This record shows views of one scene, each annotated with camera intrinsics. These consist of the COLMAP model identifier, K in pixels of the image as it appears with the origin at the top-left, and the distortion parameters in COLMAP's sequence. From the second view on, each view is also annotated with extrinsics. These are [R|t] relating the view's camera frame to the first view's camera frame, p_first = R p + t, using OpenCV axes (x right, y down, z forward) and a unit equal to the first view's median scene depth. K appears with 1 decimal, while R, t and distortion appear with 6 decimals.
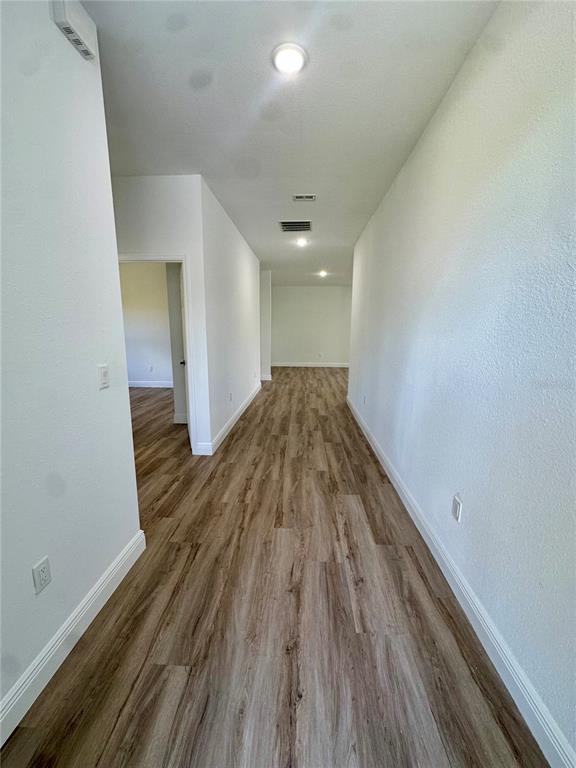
lens RADIAL K [[309.5, 0, 288.0], [0, 309.5, 384.0], [0, 0, 1]] dist [-0.002585, 0.000600]
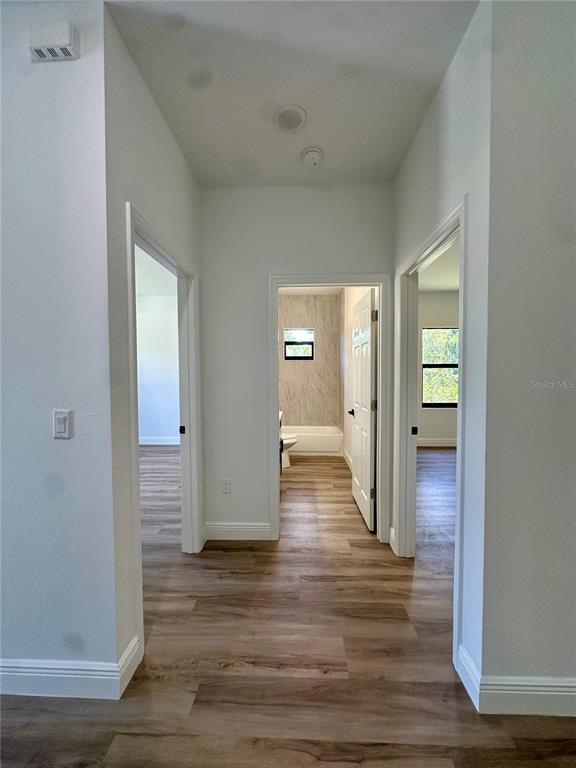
lens RADIAL K [[309.5, 0, 288.0], [0, 309.5, 384.0], [0, 0, 1]] dist [-0.002585, 0.000600]
pose [[0.015029, 0.026088, -0.999547, 0.122072], [-0.176536, 0.984025, 0.023028, -0.139610], [0.984179, 0.176110, 0.019394, 0.865458]]
